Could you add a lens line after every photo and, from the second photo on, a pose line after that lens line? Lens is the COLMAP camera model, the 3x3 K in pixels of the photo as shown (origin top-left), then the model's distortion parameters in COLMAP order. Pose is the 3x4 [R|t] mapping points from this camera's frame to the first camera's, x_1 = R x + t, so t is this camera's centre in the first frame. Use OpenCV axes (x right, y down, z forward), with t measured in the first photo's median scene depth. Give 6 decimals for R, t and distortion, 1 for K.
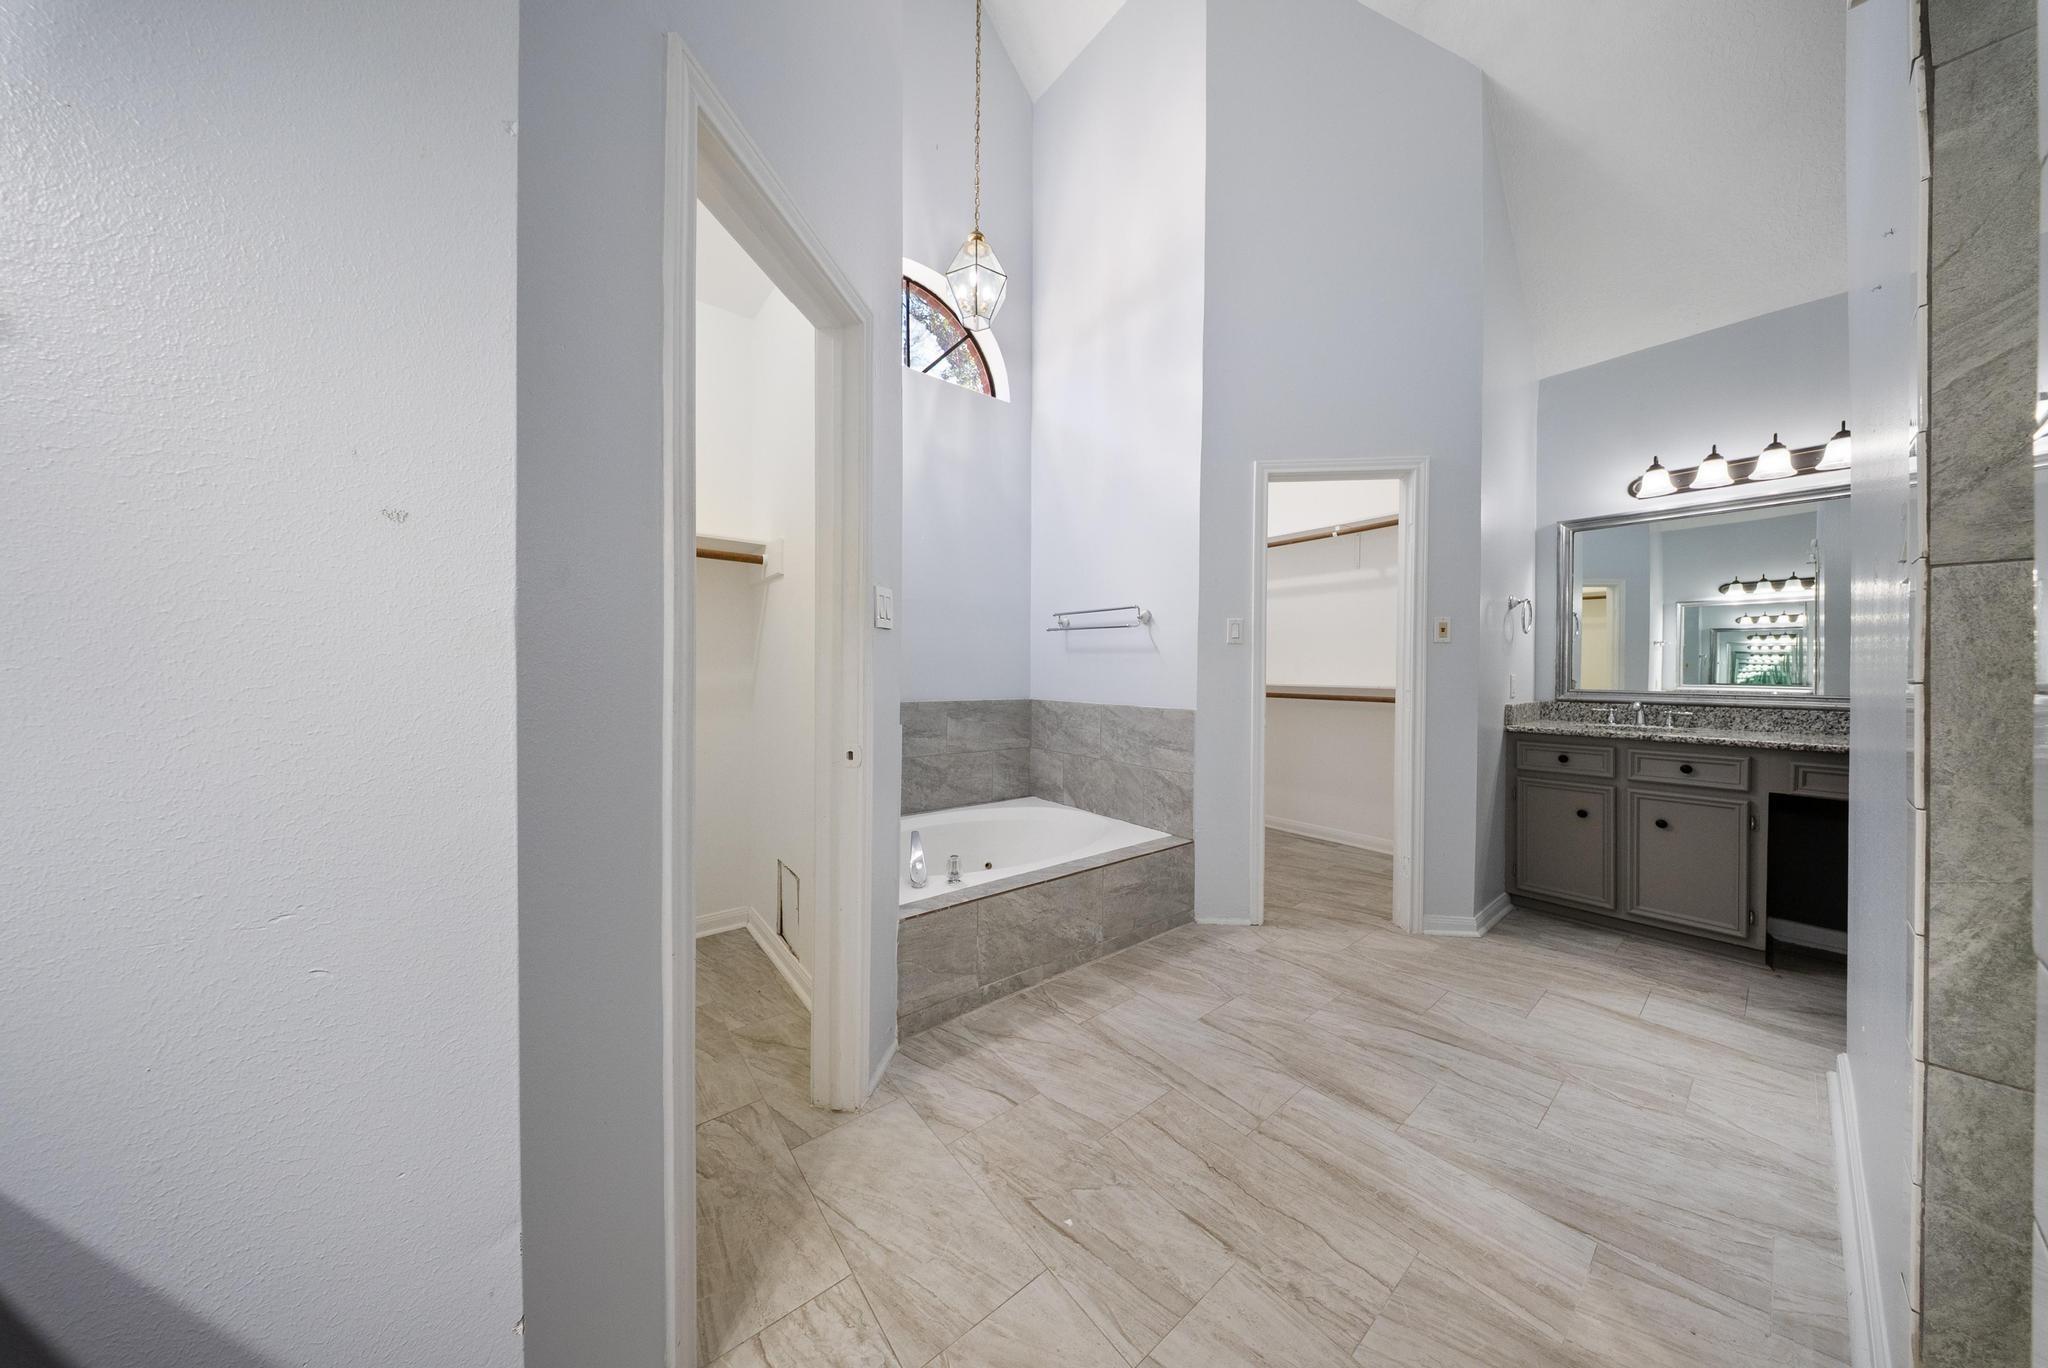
lens RADIAL K [[607.2, 0, 1013.2], [0, 607.2, 675.4], [0, 0, 1]] dist [-0.003513, -0.000714]
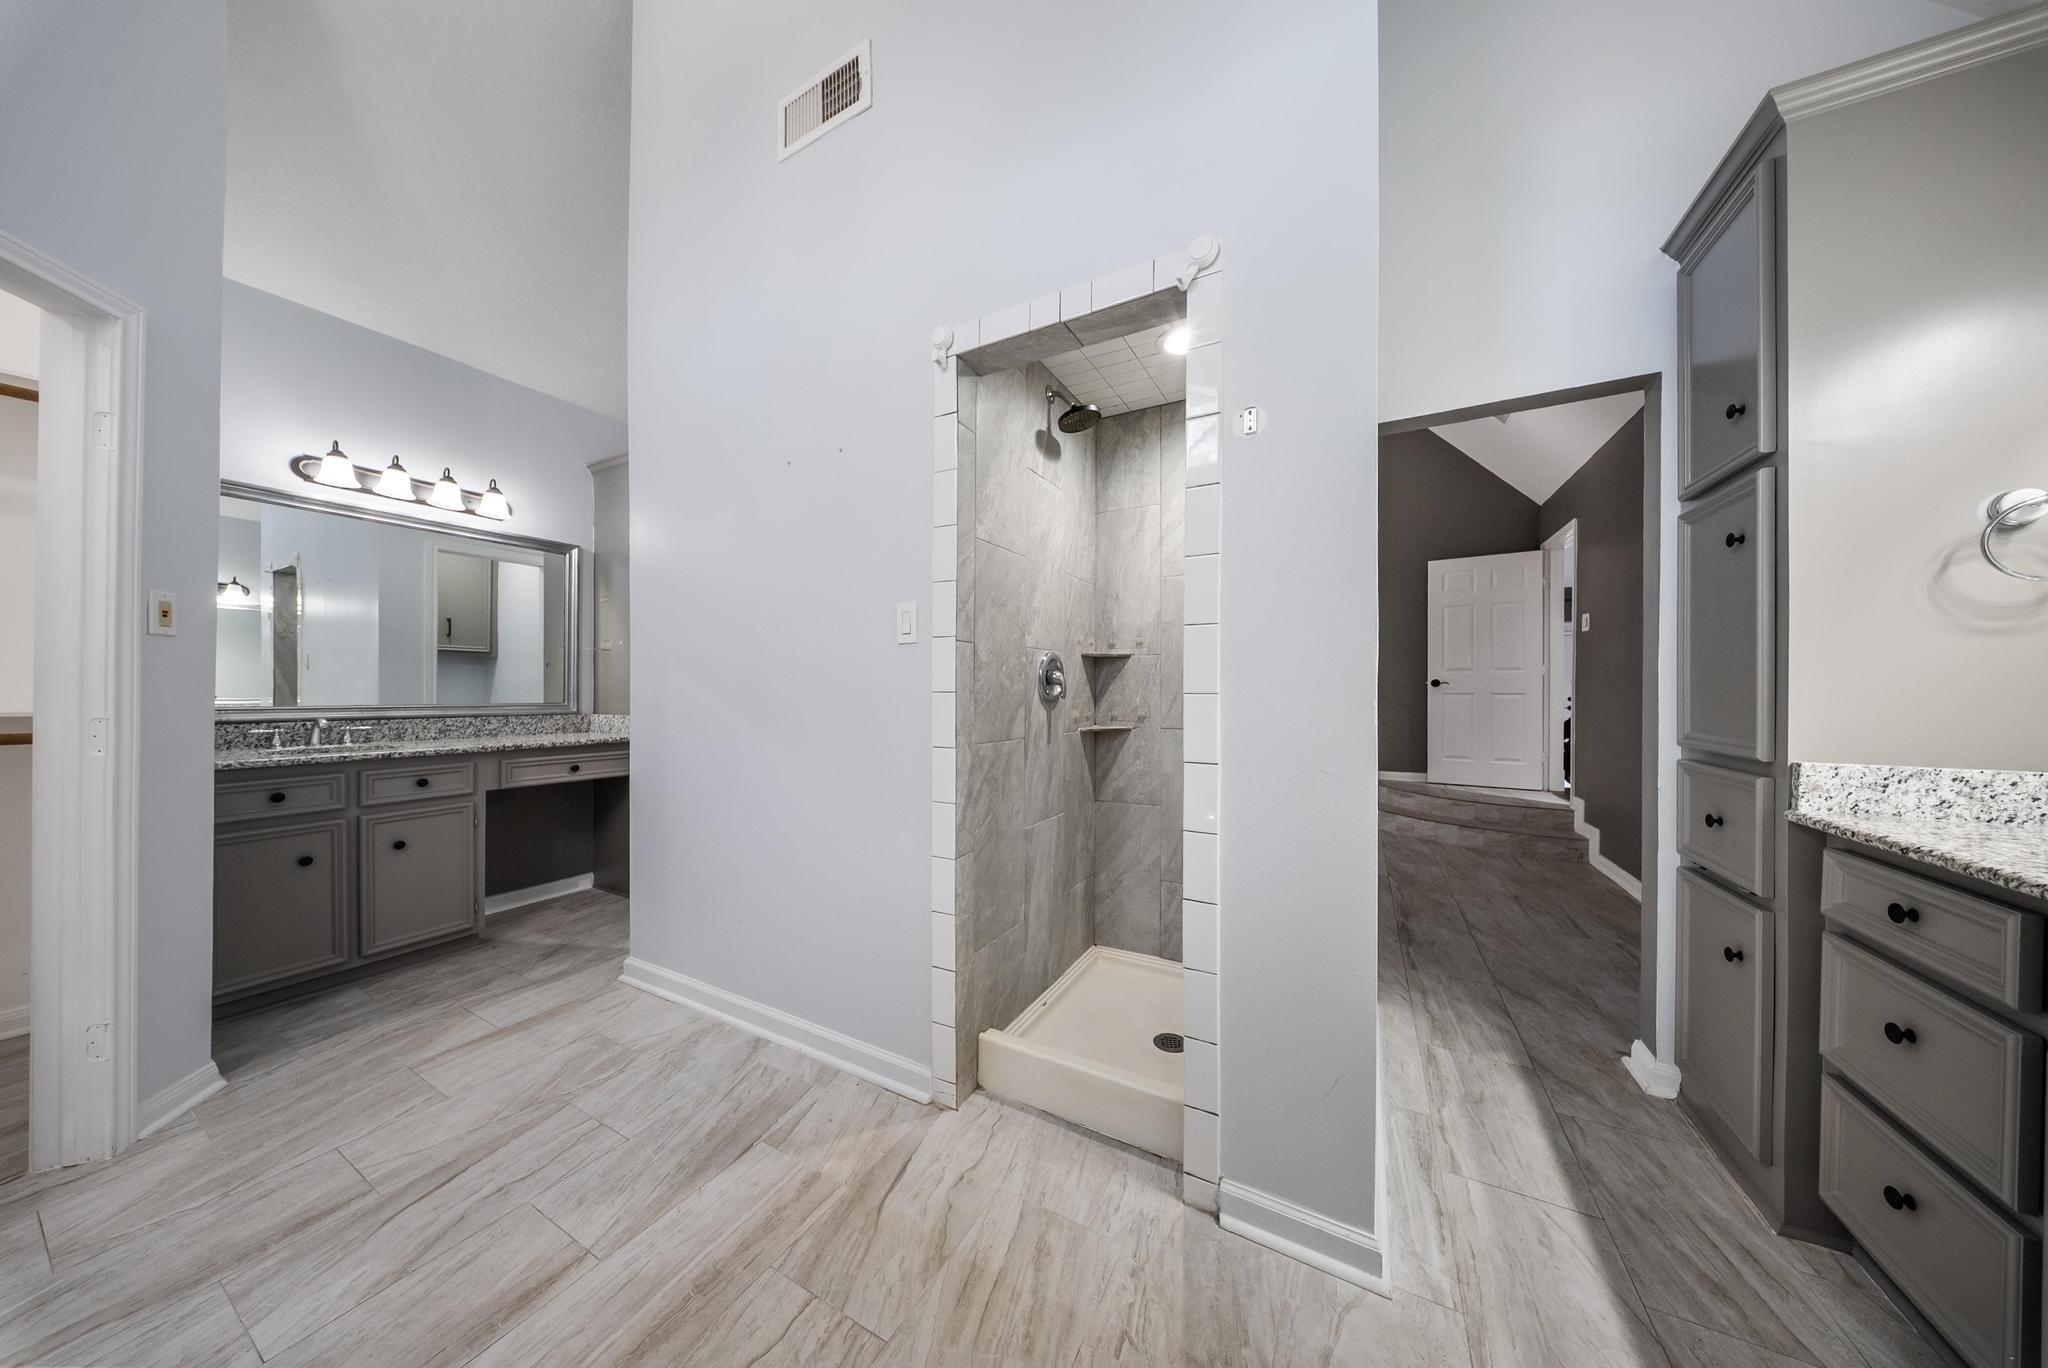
lens RADIAL K [[607.2, 0, 1038.8], [0, 607.2, 684.2], [0, 0, 1]] dist [-0.003513, -0.000714]
pose [[-0.415490, 0.000763, 0.909597, -0.204866], [0.001761, 0.999998, -0.000035, -0.004148], [-0.909596, 0.001587, -0.415491, 0.488752]]
